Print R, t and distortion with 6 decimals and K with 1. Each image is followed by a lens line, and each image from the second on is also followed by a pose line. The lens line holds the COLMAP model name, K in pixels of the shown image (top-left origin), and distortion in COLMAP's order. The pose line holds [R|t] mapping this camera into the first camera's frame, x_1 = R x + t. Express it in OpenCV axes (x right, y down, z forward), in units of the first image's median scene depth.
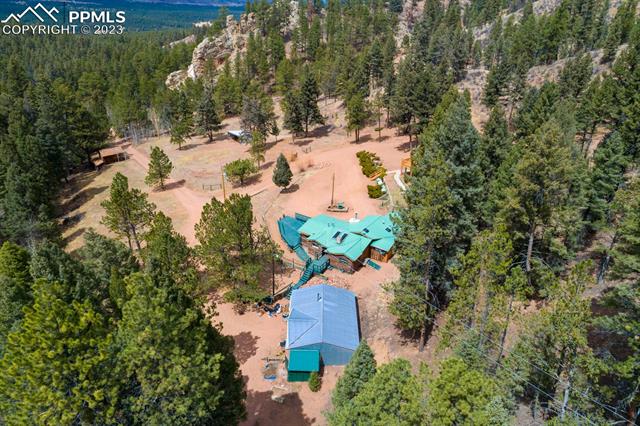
lens RADIAL K [[431.8, 0, 317.2], [0, 431.8, 212.6], [0, 0, 1]] dist [0.002082, 0.003879]
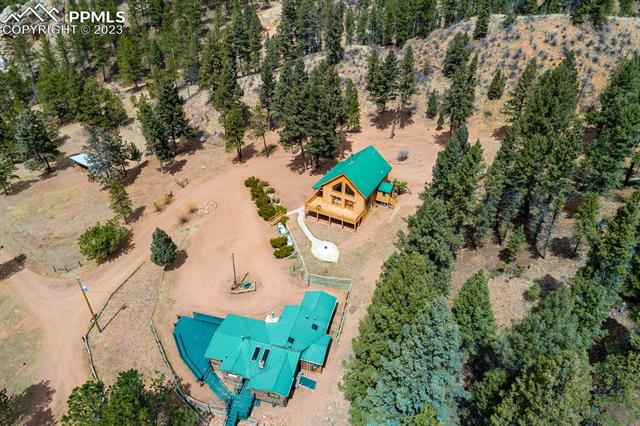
lens RADIAL K [[431.8, 0, 317.3], [0, 431.8, 211.7], [0, 0, 1]] dist [0.002082, 0.003879]
pose [[0.948384, -0.179086, 0.261717, -0.005795], [0.137580, 0.975923, 0.169249, -0.183546], [-0.285726, -0.124506, 0.950189, 0.131292]]
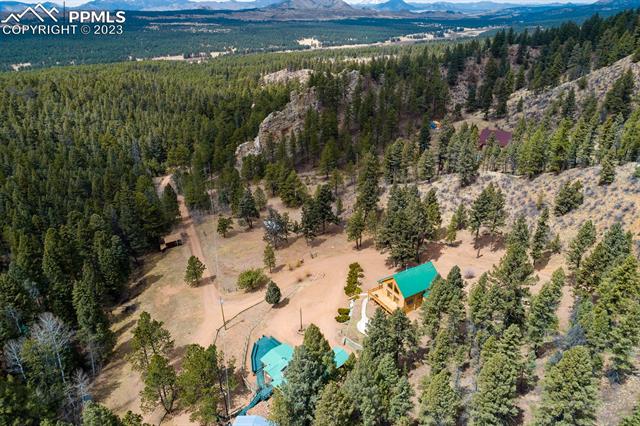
lens RADIAL K [[431.8, 0, 321.6], [0, 431.8, 214.7], [0, 0, 1]] dist [0.002082, 0.003879]
pose [[0.975341, 0.052152, -0.214453, 0.238031], [-0.052977, 0.998594, 0.001903, -0.246406], [0.214250, 0.009505, 0.976733, -0.170100]]
